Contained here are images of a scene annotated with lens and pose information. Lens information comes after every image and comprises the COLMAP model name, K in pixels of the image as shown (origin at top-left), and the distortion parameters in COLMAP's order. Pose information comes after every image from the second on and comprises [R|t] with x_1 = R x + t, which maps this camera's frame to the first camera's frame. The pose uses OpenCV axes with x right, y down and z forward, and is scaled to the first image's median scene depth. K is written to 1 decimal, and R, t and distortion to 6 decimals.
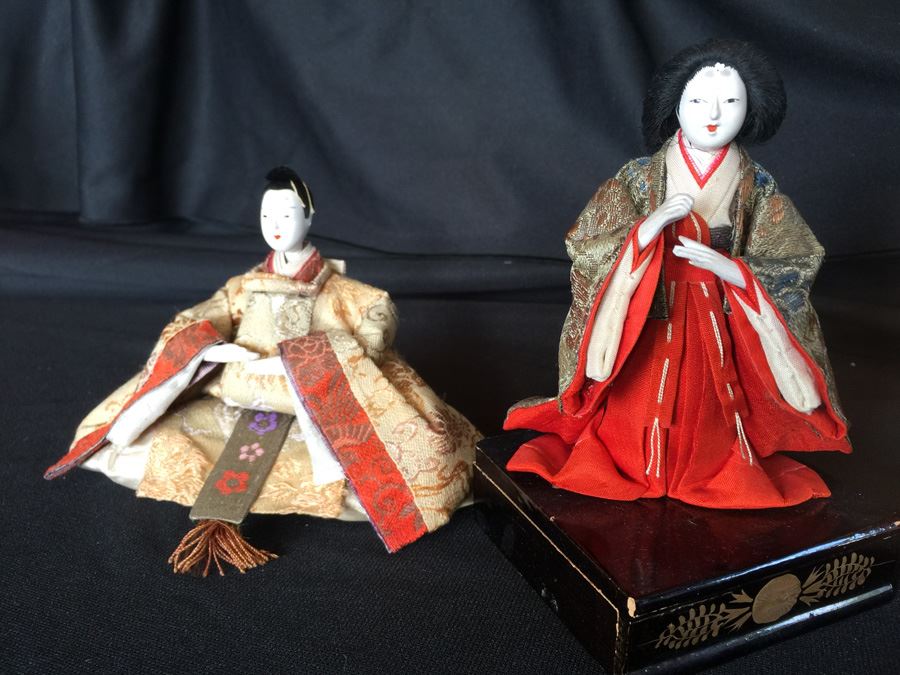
lens RADIAL K [[817.9, 0, 450.0], [0, 817.9, 337.5], [0, 0, 1]] dist [0.030522, -0.000349]
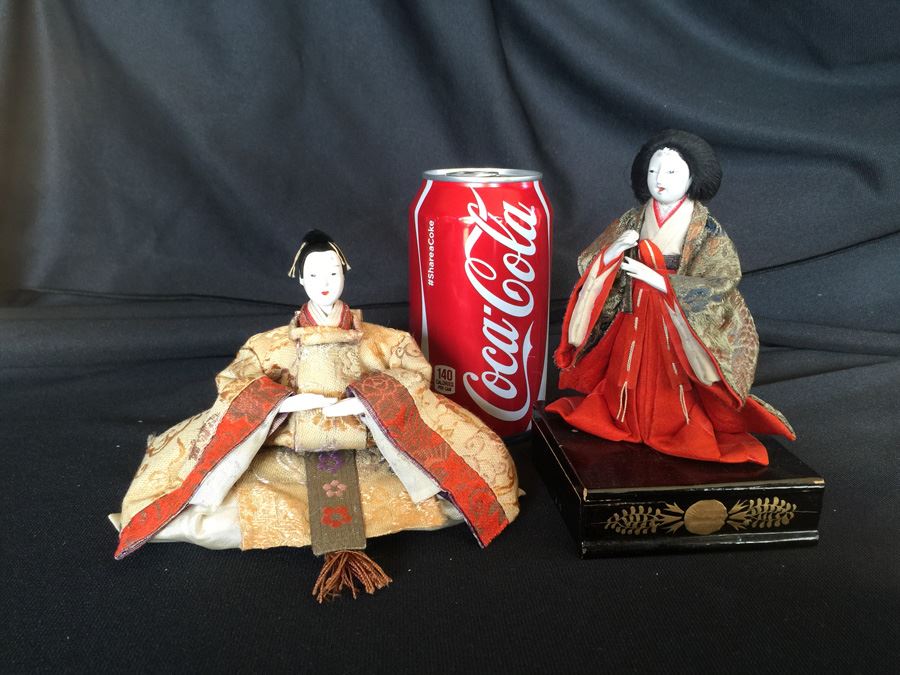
lens RADIAL K [[817.9, 0, 450.0], [0, 817.9, 337.5], [0, 0, 1]] dist [0.030522, -0.000349]
pose [[0.911000, -0.112961, 0.396633, -0.514750], [0.128401, 0.991644, -0.012496, -0.027964], [-0.391907, 0.062312, 0.917892, -0.084076]]
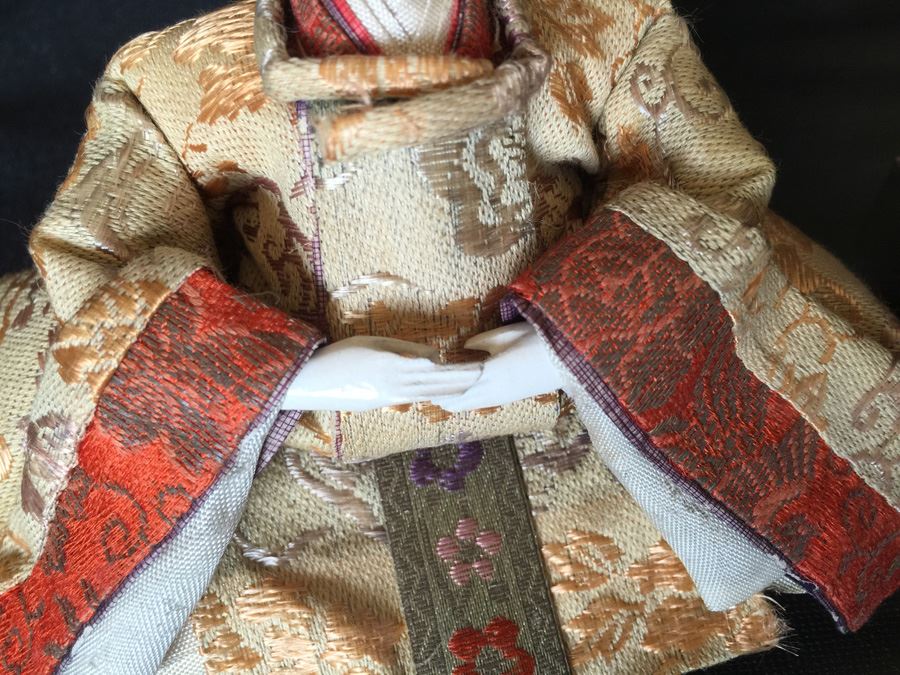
lens RADIAL K [[817.9, 0, 450.0], [0, 817.9, 337.5], [0, 0, 1]] dist [0.030522, -0.000349]
pose [[0.898138, -0.361700, 0.250044, -0.310556], [0.142942, 0.777930, 0.611876, -0.174657], [-0.415832, -0.513807, 0.750390, 0.763744]]
